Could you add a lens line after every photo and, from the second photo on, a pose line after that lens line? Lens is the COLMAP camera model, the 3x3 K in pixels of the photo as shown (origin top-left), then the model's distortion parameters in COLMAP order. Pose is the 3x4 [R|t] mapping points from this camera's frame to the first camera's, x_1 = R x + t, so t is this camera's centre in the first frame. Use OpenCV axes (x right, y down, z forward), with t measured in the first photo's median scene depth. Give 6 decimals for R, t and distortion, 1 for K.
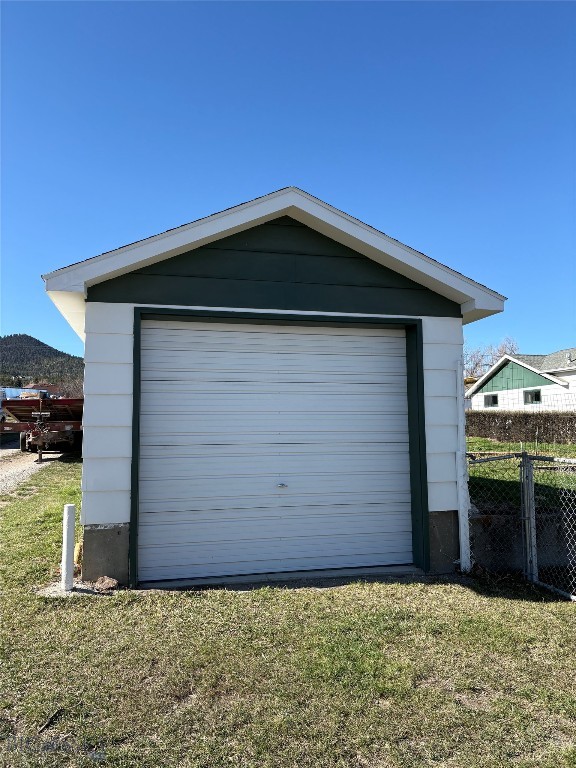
lens RADIAL K [[584.2, 0, 287.5], [0, 584.2, 382.6], [0, 0, 1]] dist [-0.004690, -0.008036]
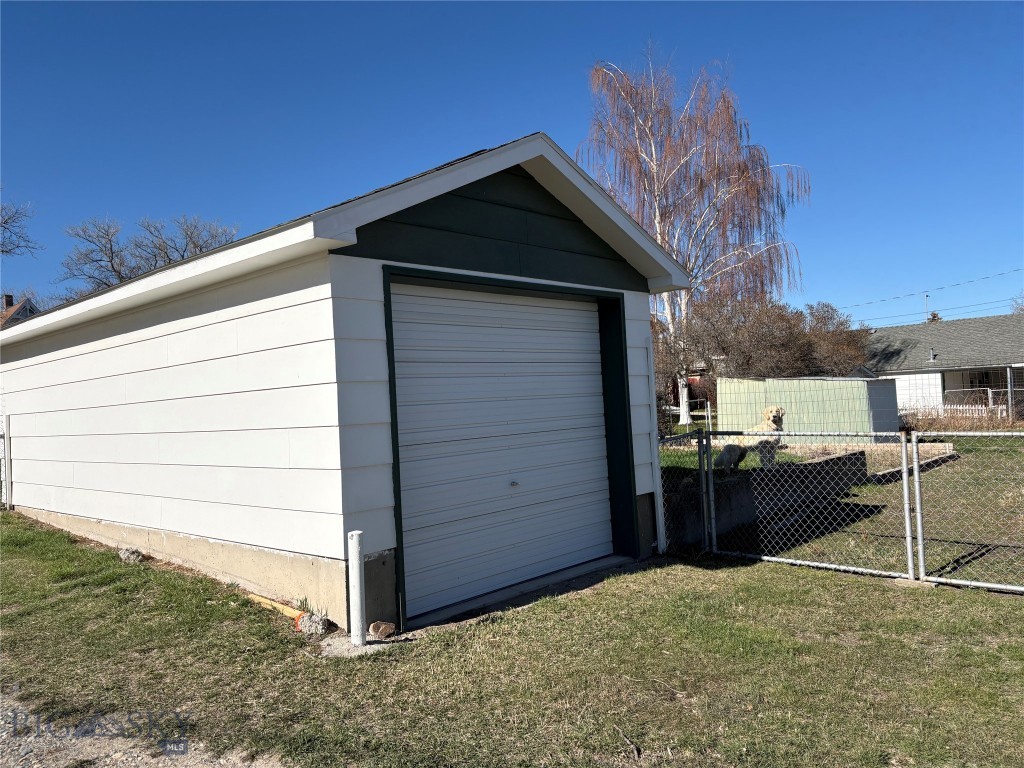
lens RADIAL K [[778.9, 0, 509.4], [0, 778.9, 384.8], [0, 0, 1]] dist [-0.004690, -0.008036]
pose [[0.823346, -0.024762, 0.566999, -0.676013], [-0.000448, 0.999019, 0.044279, -0.018456], [-0.567540, -0.036712, 0.822527, 0.076997]]
